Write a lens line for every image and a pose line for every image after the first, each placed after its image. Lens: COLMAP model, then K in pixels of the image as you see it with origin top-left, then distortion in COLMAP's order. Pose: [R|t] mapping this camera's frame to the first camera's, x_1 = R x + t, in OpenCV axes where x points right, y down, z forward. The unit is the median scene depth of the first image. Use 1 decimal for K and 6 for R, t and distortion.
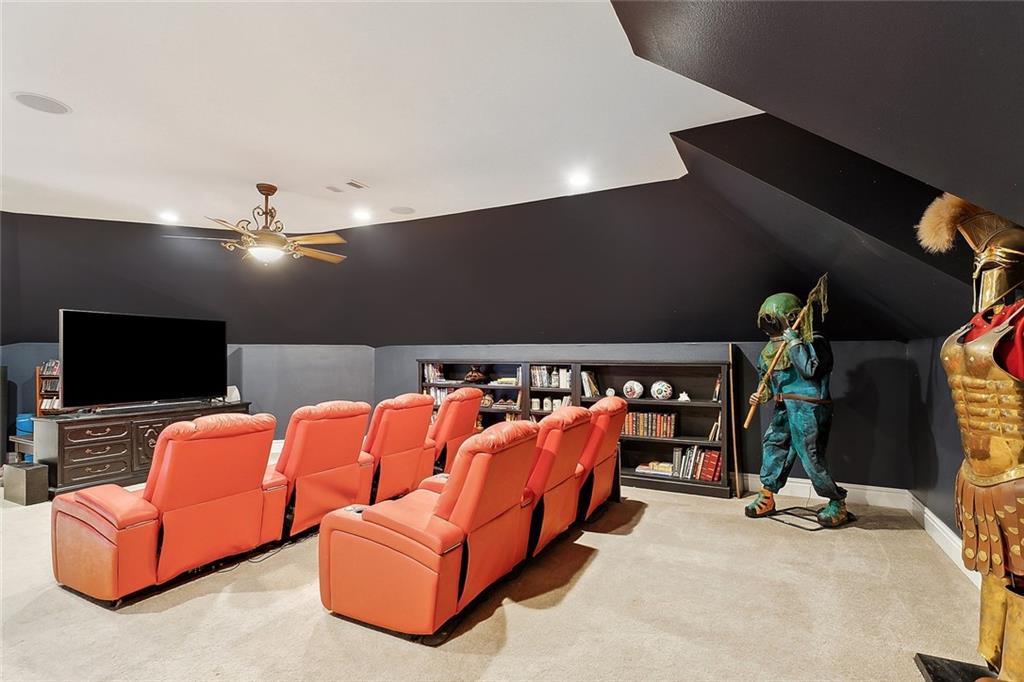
lens RADIAL K [[488.7, 0, 510.6], [0, 488.7, 334.5], [0, 0, 1]] dist [-0.000588, -0.000124]
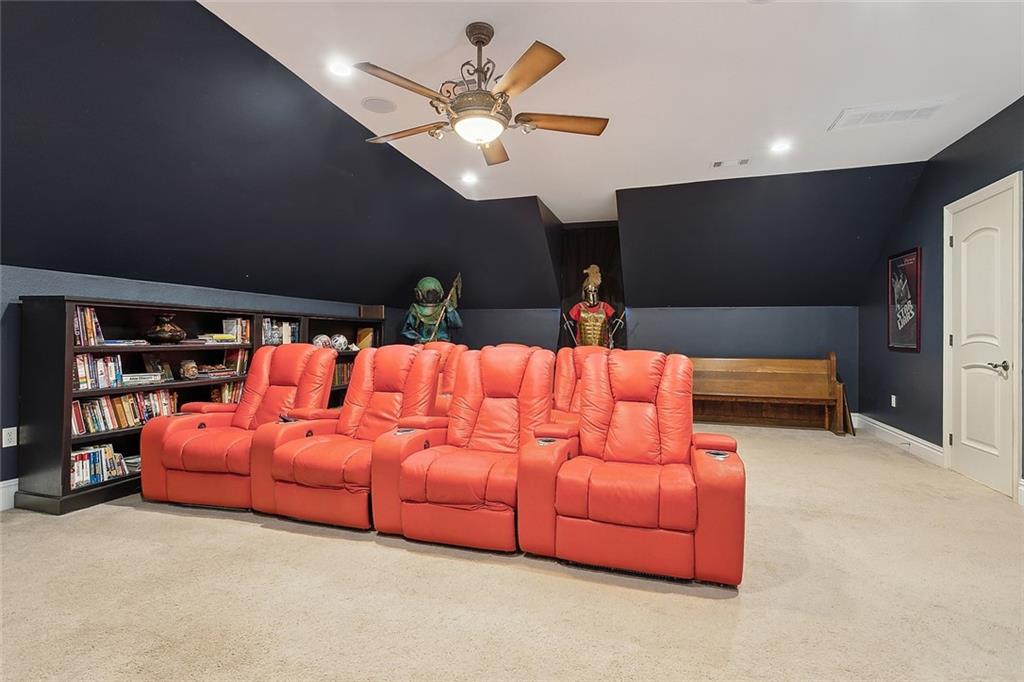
lens RADIAL K [[488.7, 0, 510.6], [0, 488.7, 334.5], [0, 0, 1]] dist [-0.000588, -0.000124]
pose [[-0.164707, 0.001329, 0.986342, -0.851580], [-0.048272, 0.998790, -0.009407, 0.083760], [-0.985161, -0.049162, -0.164443, 0.773009]]
